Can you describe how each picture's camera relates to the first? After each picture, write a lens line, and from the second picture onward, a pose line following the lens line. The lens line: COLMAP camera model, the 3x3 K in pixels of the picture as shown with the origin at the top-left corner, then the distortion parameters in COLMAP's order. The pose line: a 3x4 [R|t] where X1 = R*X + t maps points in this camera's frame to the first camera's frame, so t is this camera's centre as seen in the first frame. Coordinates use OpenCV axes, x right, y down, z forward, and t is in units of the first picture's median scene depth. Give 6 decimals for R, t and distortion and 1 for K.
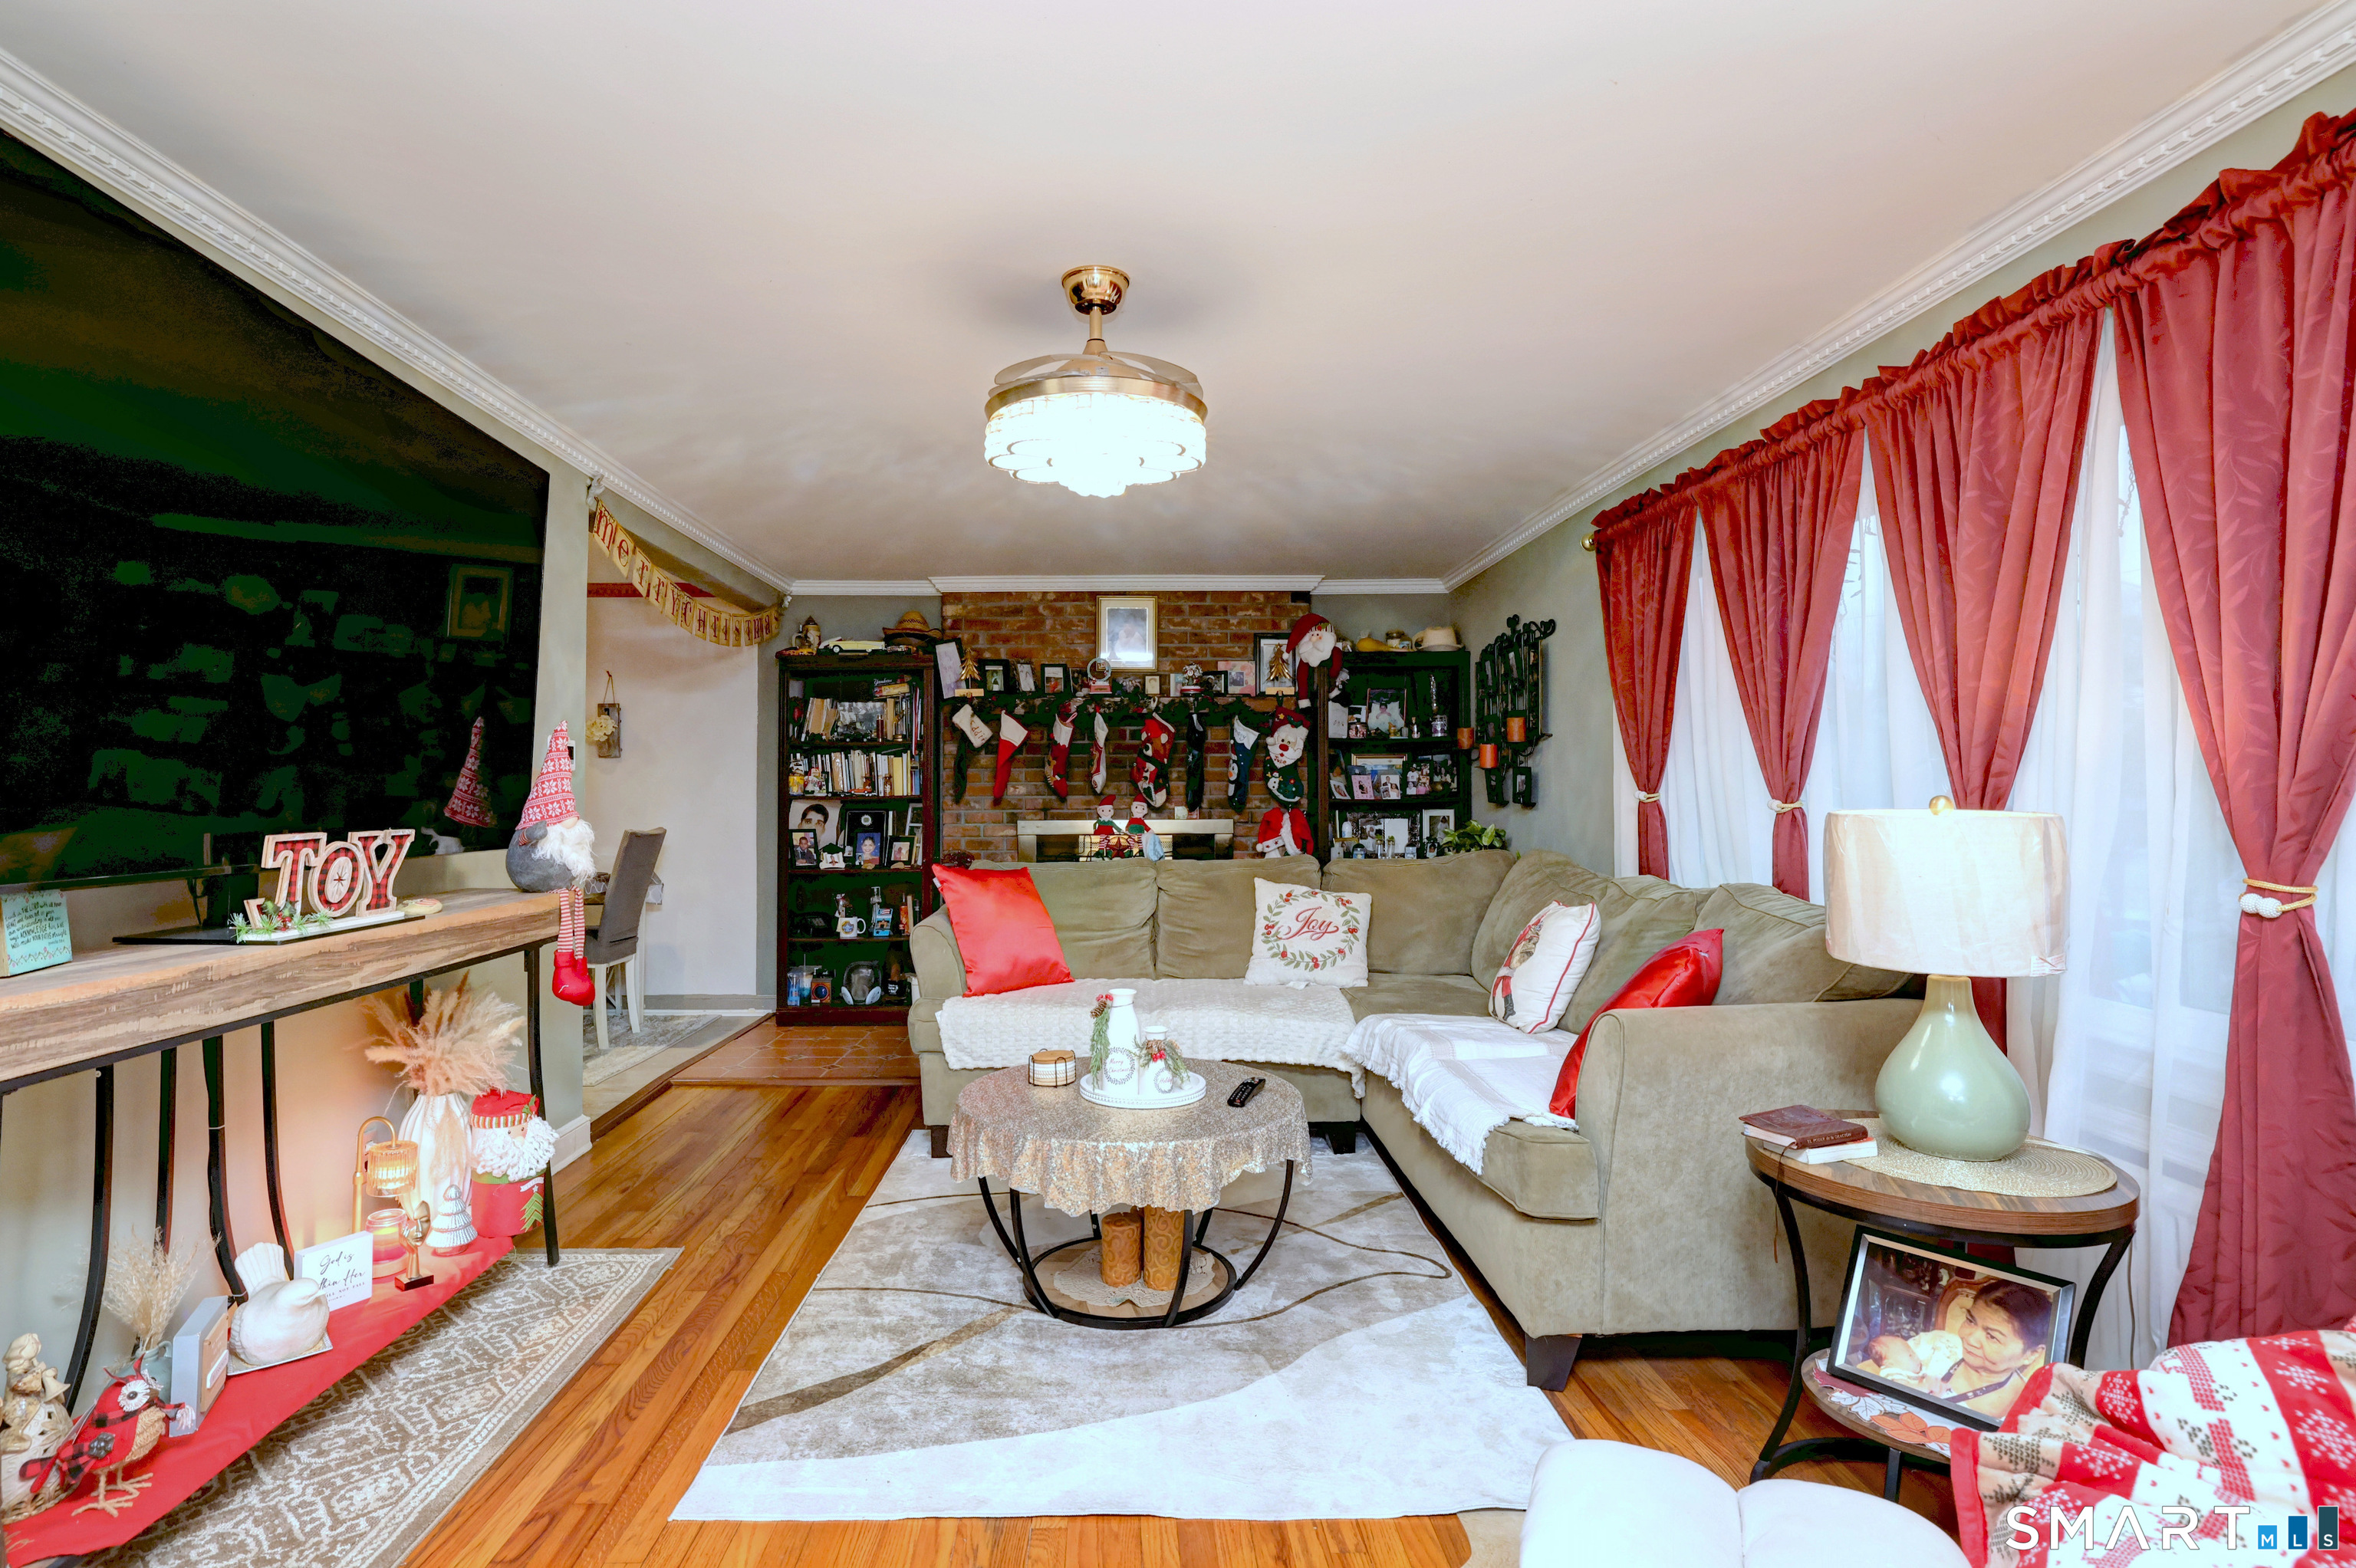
lens RADIAL K [[1137.8, 0, 1184.7], [0, 1137.8, 774.7], [0, 0, 1]] dist [-0.028919, 0.007966]
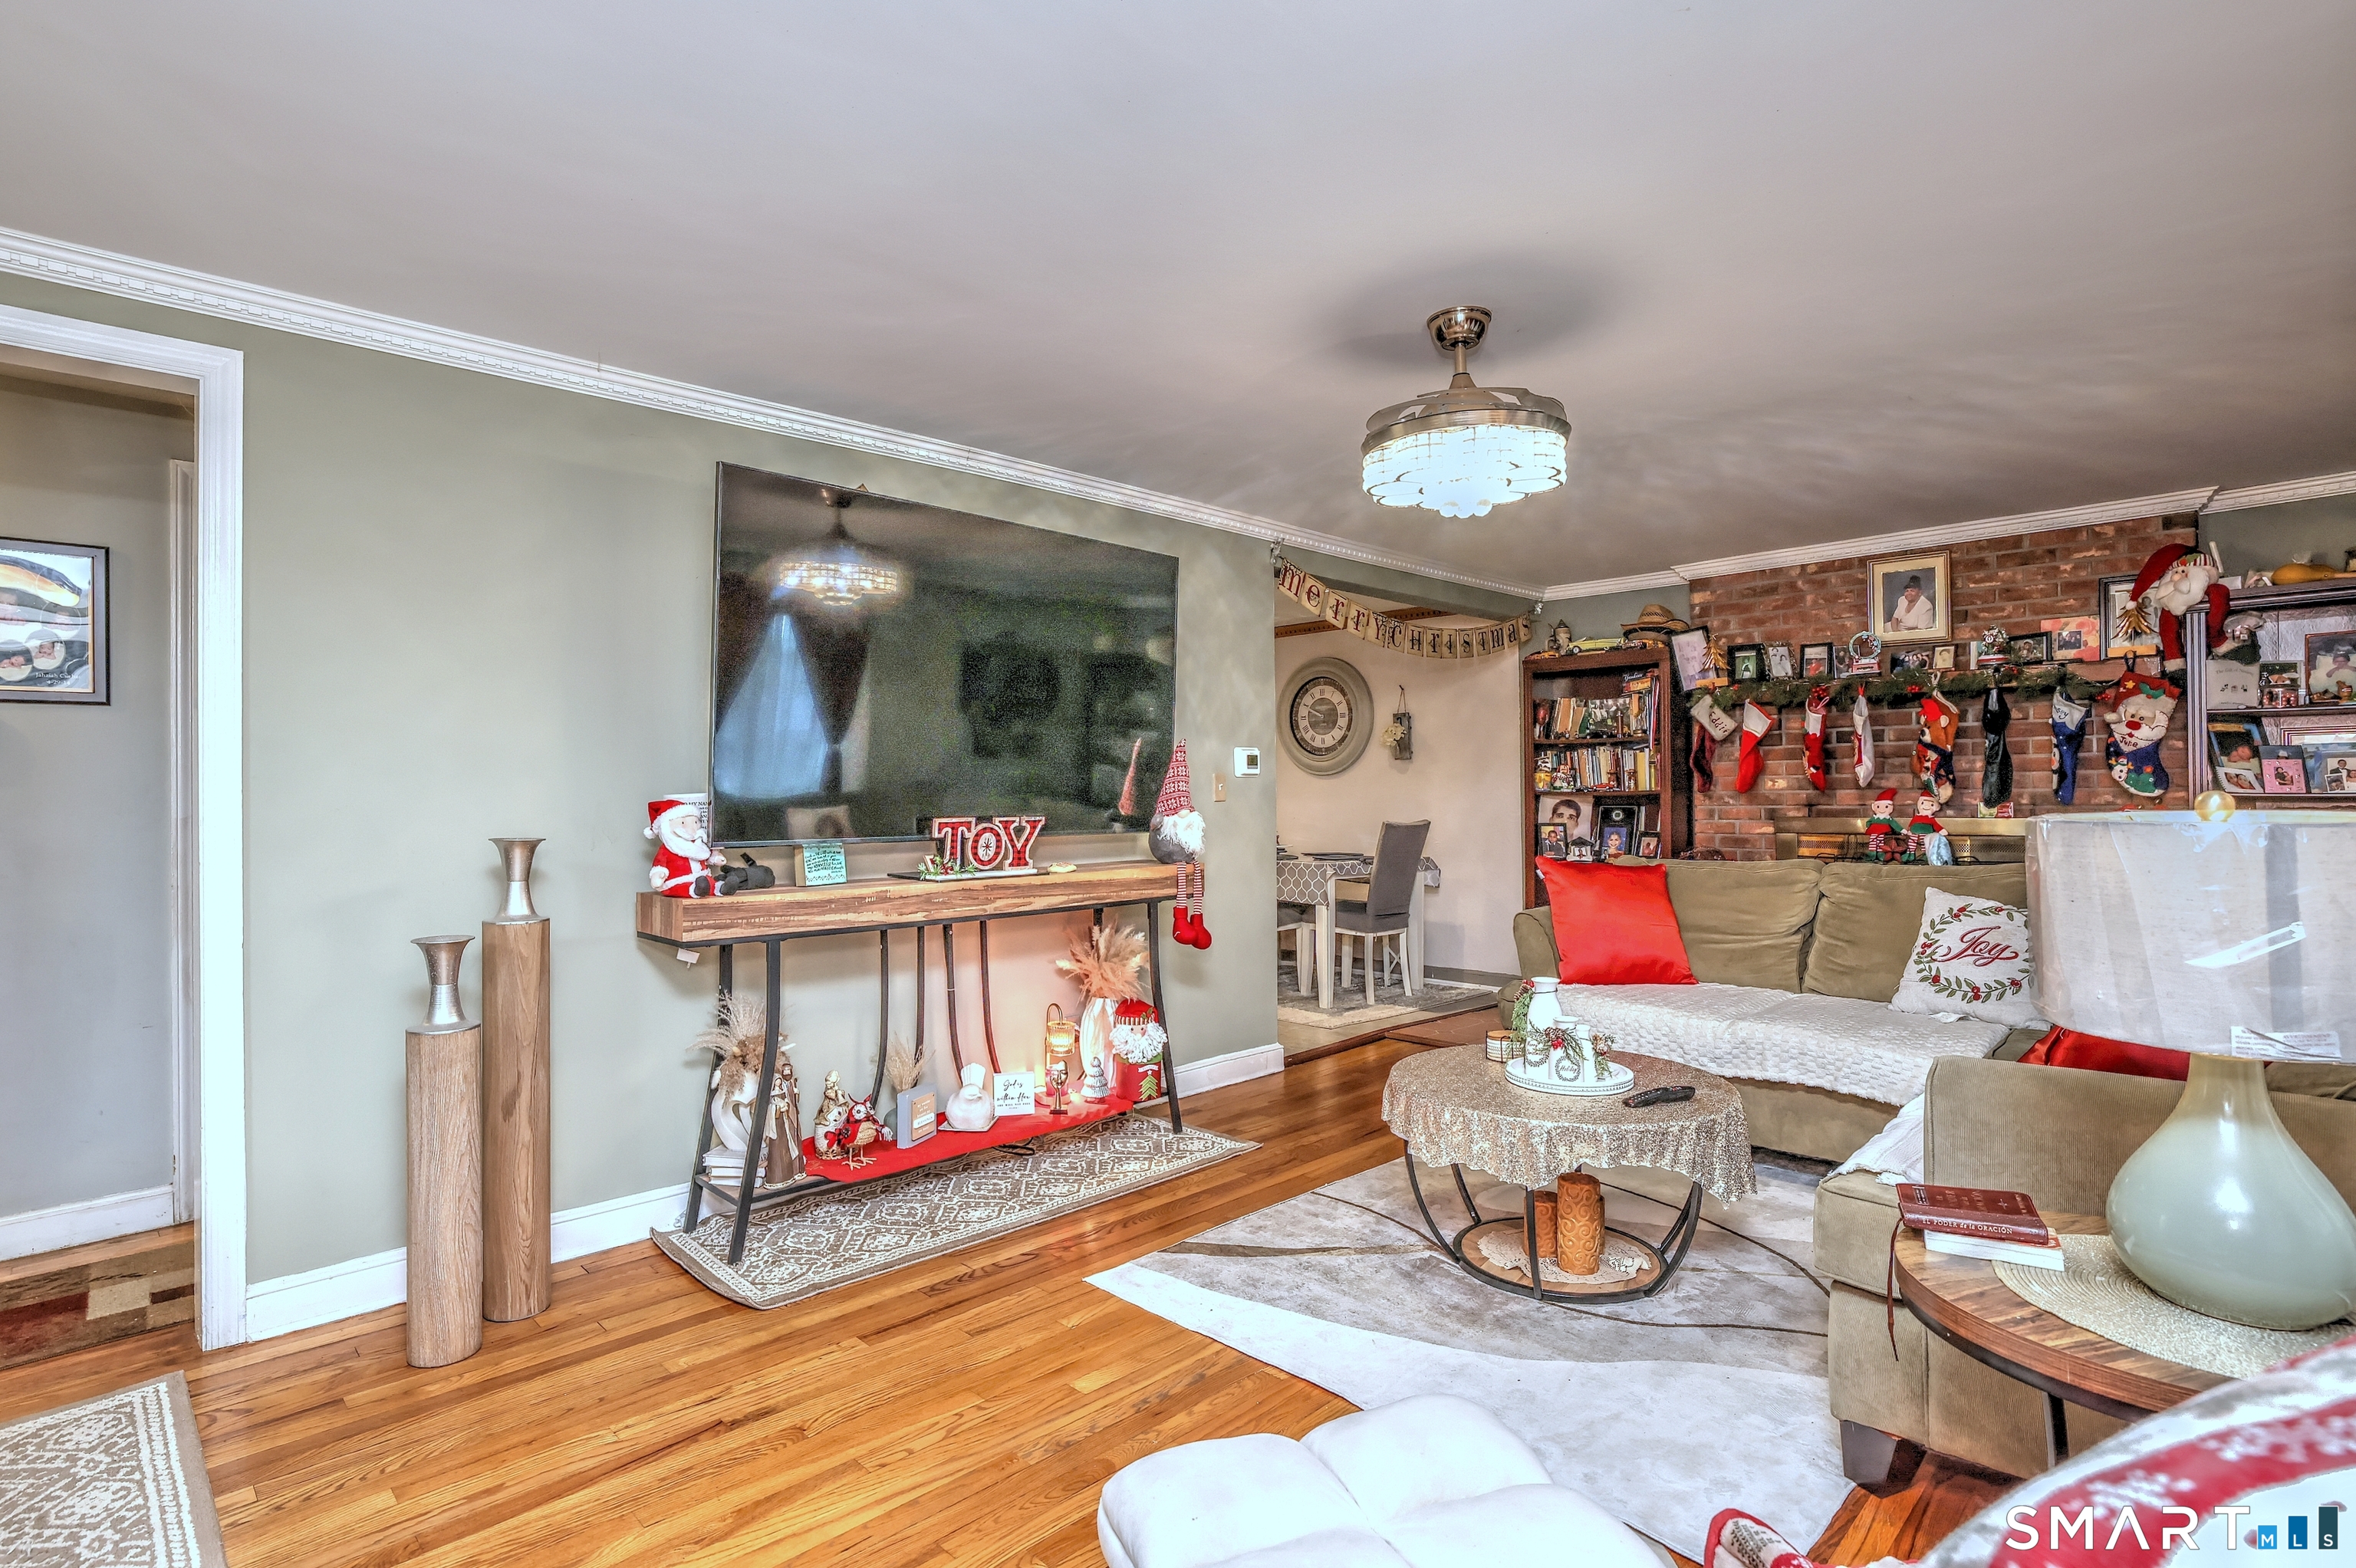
lens RADIAL K [[1137.8, 0, 1169.4], [0, 1137.8, 790.7], [0, 0, 1]] dist [-0.028919, 0.007966]
pose [[0.690866, -0.005146, -0.722965, 0.184415], [0.018830, 0.999764, 0.010878, -0.000278], [0.722738, -0.021128, 0.690799, 0.014471]]
